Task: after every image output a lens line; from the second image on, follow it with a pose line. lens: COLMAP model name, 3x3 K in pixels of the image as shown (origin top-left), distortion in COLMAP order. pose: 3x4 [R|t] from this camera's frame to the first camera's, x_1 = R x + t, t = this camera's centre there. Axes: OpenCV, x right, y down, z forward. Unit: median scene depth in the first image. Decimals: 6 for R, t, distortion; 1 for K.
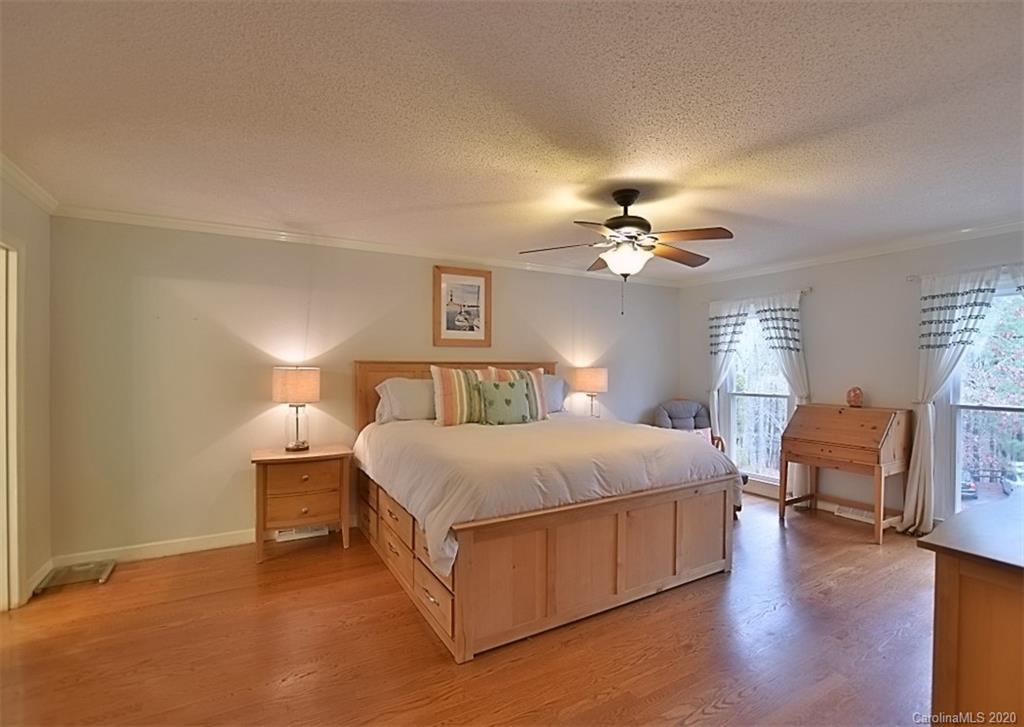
lens RADIAL K [[481.7, 0, 517.0], [0, 481.7, 364.0], [0, 0, 1]] dist [-0.031987, 0.004905]
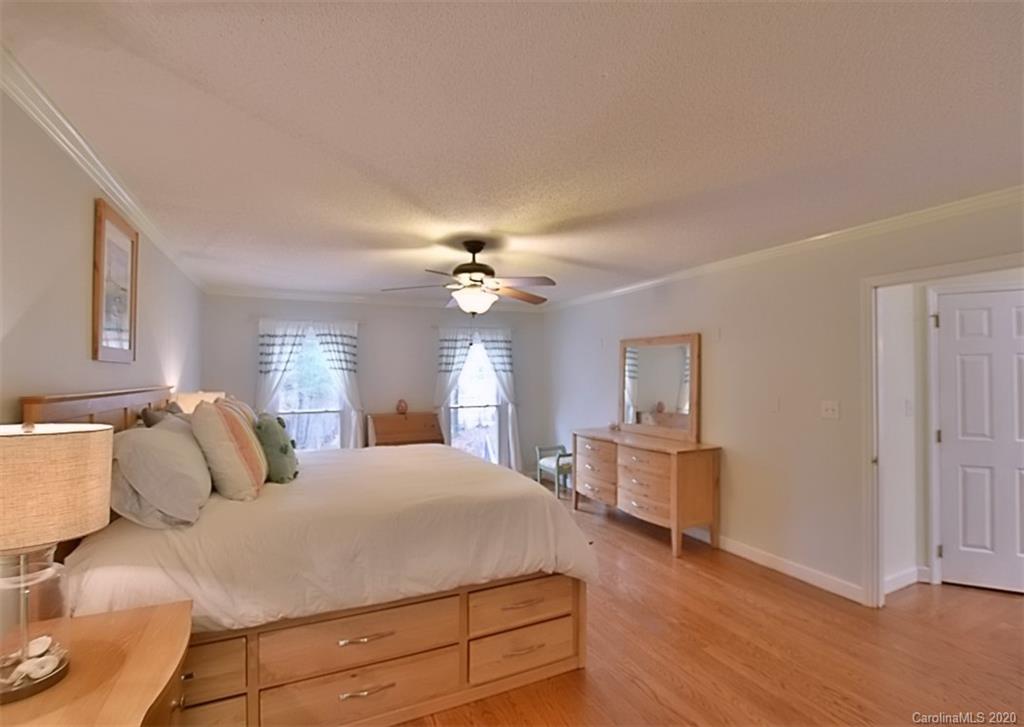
lens RADIAL K [[481.7, 0, 515.9], [0, 481.7, 364.3], [0, 0, 1]] dist [-0.031987, 0.004905]
pose [[0.084567, 0.019077, 0.996235, -0.559712], [0.000996, 0.999815, -0.019230, -0.022198], [-0.996417, 0.002618, 0.084532, 0.480317]]
